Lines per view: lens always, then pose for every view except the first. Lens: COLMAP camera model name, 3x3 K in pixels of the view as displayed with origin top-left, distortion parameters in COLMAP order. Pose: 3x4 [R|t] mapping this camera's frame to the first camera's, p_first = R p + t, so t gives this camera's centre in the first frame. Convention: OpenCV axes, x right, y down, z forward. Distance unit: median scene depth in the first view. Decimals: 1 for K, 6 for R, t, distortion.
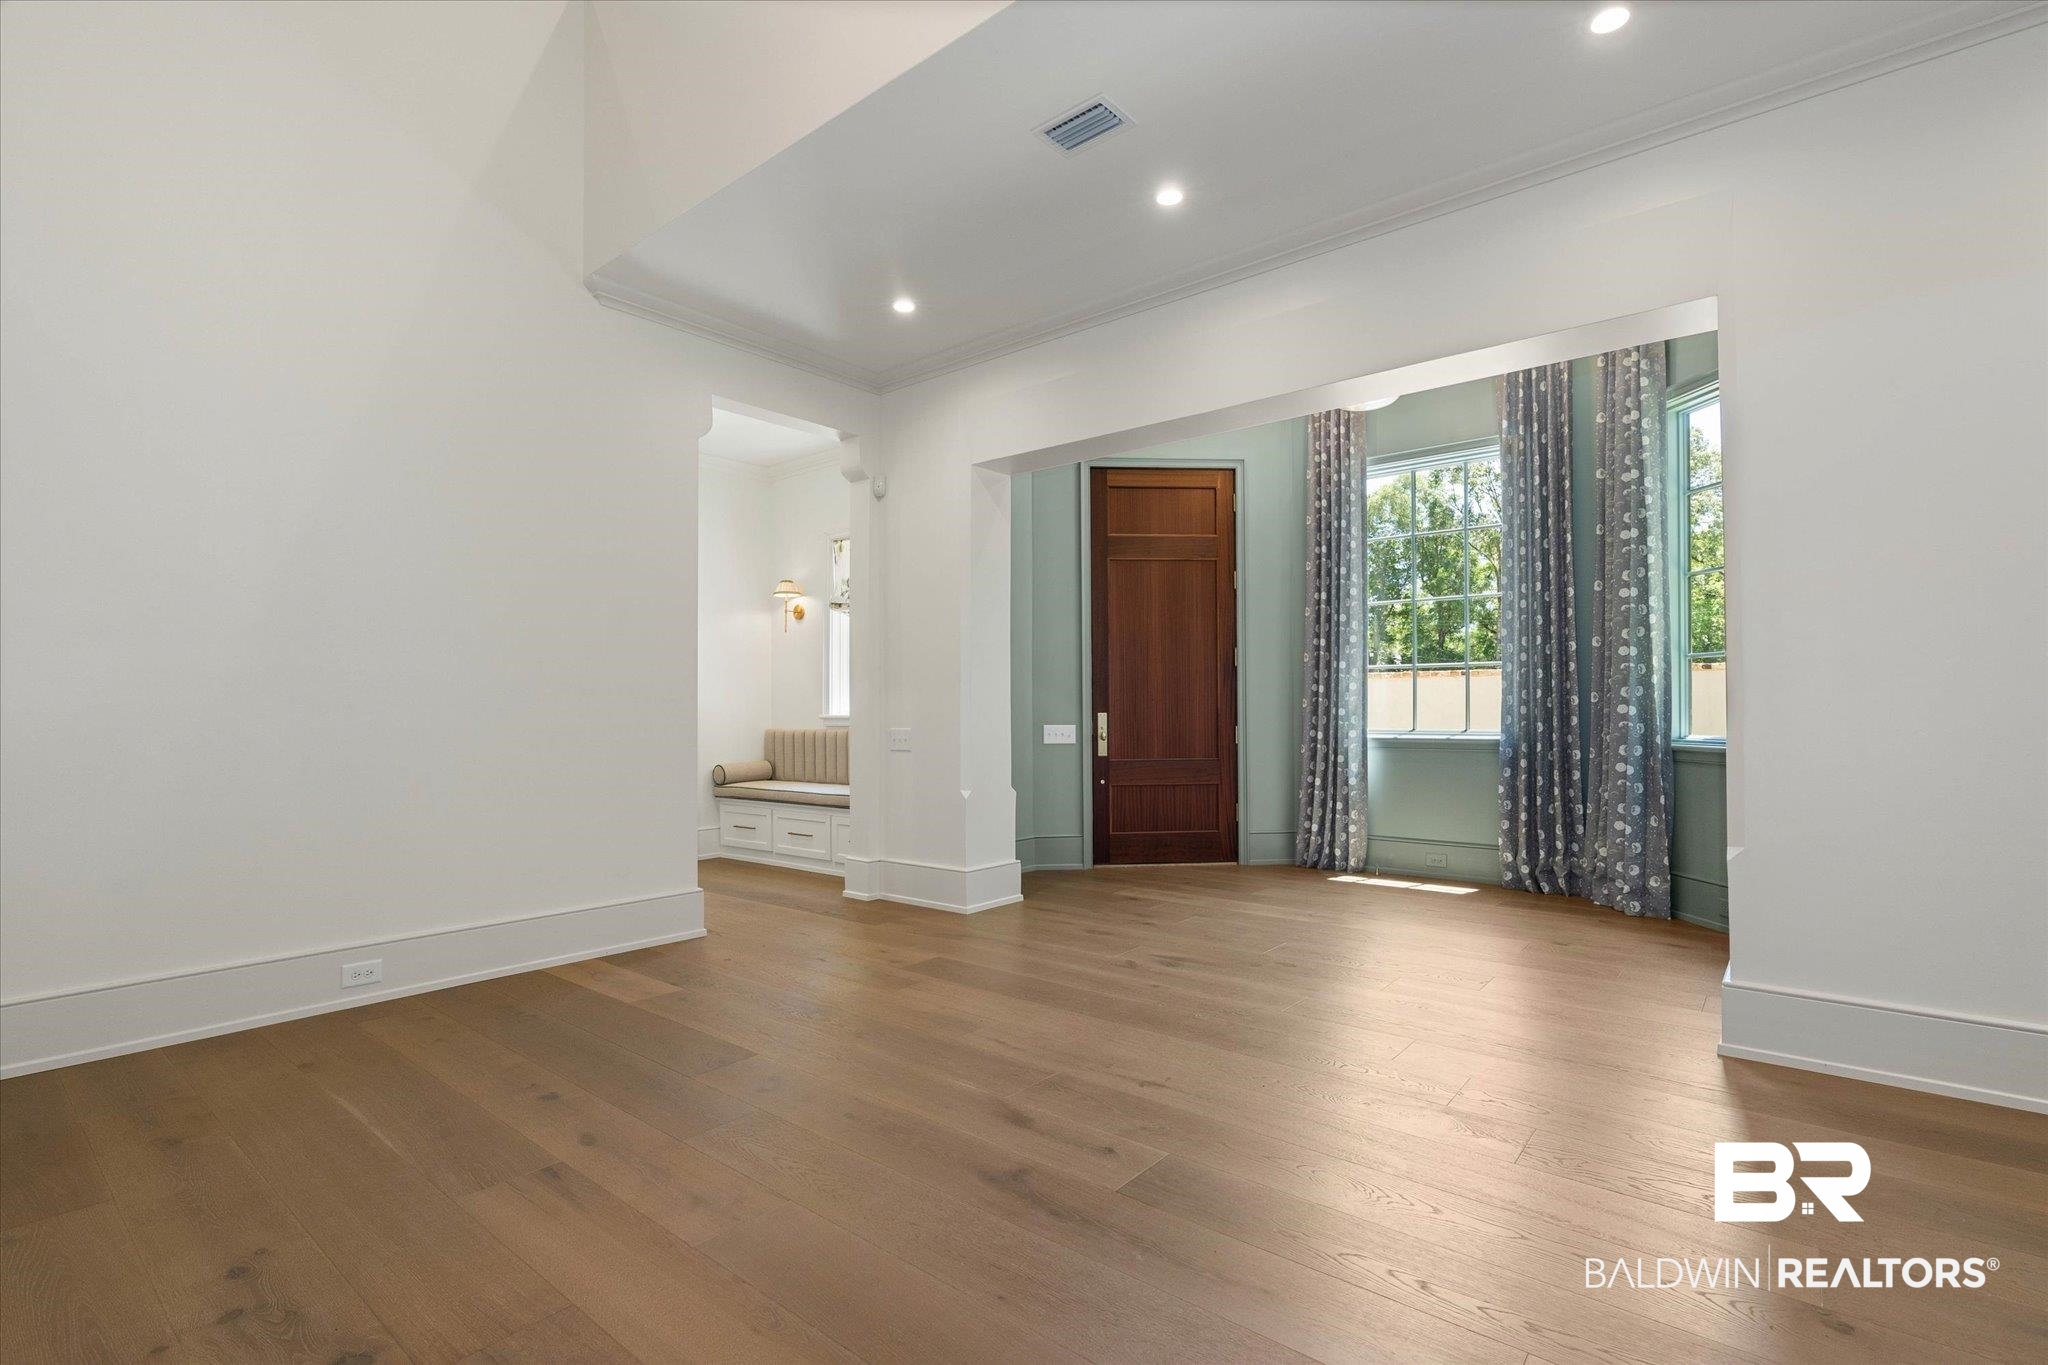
lens RADIAL K [[947.0, 0, 1022.0], [0, 947.0, 688.8], [0, 0, 1]] dist [-0.002688, -0.000195]
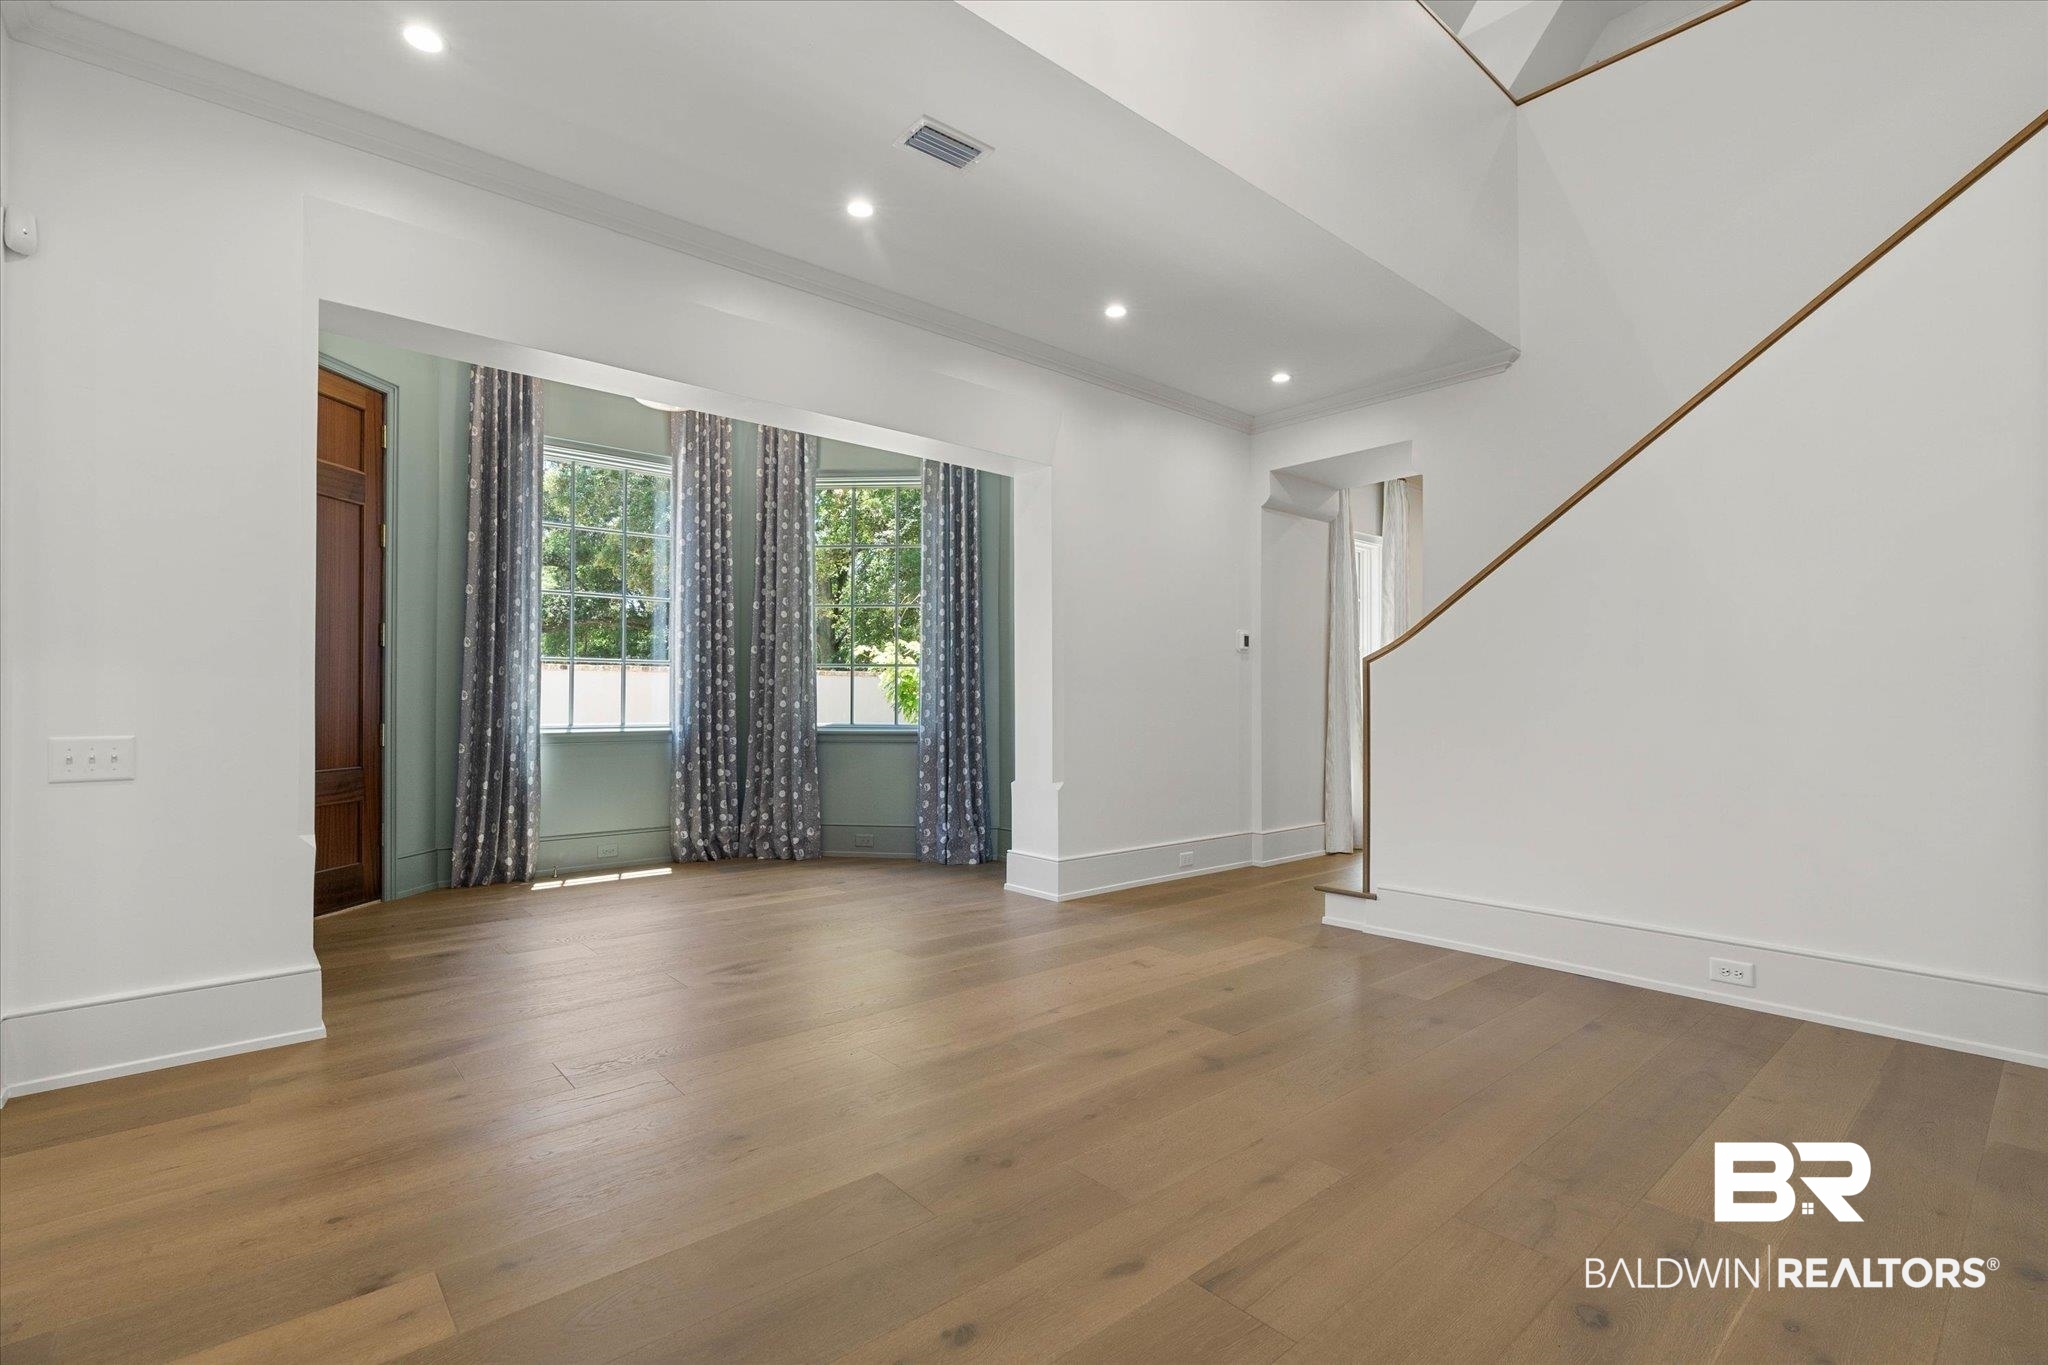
lens RADIAL K [[947.0, 0, 1022.0], [0, 947.0, 688.8], [0, 0, 1]] dist [-0.002688, -0.000195]
pose [[0.154365, 0.019202, 0.987827, -0.540343], [-0.023697, 0.999595, -0.015727, 0.012223], [-0.987730, -0.020981, 0.154758, 0.429388]]
